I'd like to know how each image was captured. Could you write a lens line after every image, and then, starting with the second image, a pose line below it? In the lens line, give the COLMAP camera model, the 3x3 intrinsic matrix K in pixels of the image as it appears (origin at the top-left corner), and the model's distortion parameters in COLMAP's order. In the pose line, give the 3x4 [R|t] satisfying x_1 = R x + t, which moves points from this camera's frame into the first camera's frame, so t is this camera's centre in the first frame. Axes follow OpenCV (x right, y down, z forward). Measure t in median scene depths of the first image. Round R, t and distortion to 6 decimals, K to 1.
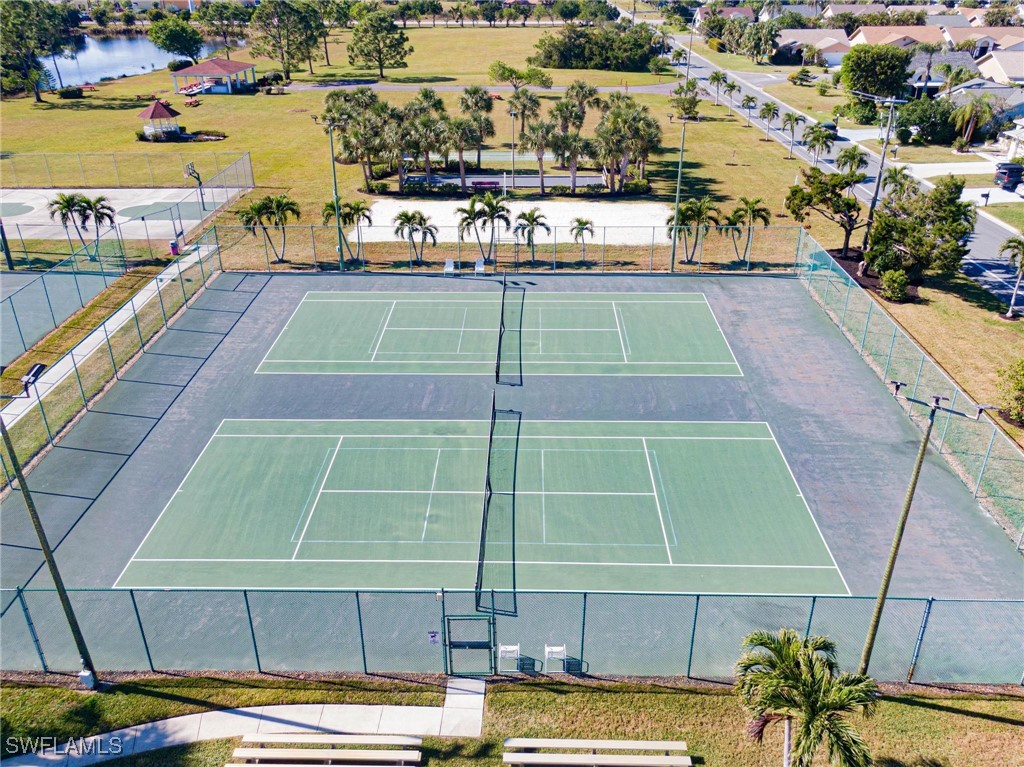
lens RADIAL K [[838.8, 0, 512.0], [0, 838.8, 383.5], [0, 0, 1]] dist [0.035111, -0.006794]
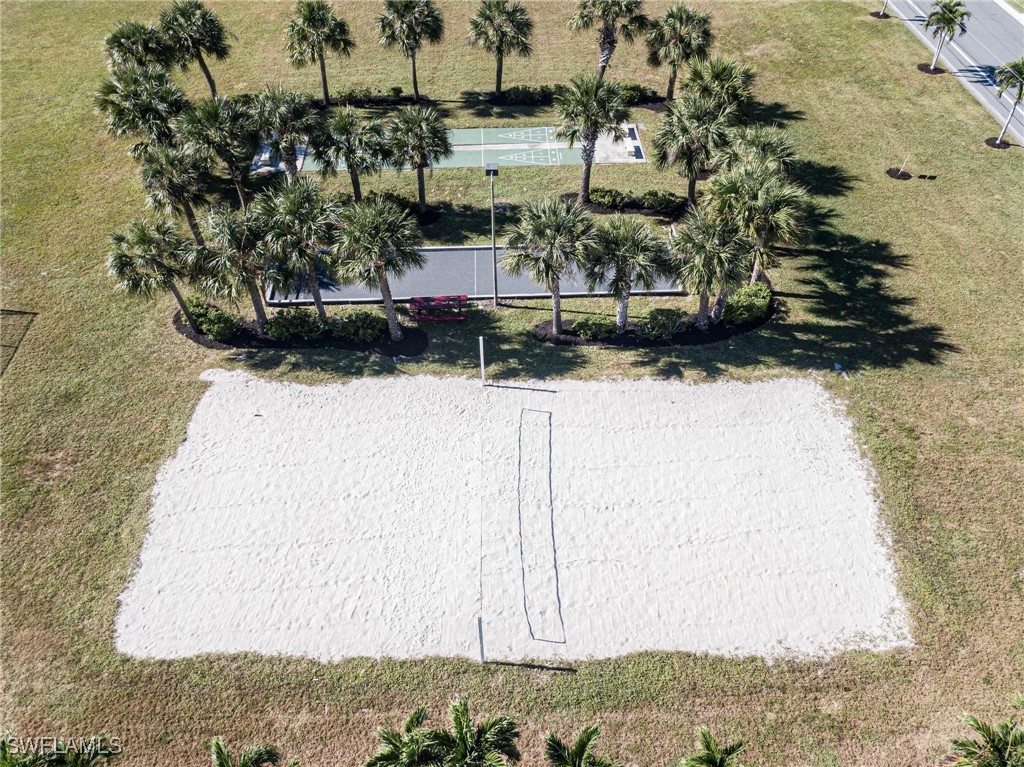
lens RADIAL K [[838.8, 0, 512.0], [0, 838.8, 383.5], [0, 0, 1]] dist [0.035111, -0.006794]
pose [[0.998656, -0.036123, 0.037177, -0.007854], [0.023729, 0.956218, 0.291693, -0.328064], [-0.046086, -0.290418, 0.955789, 0.516179]]
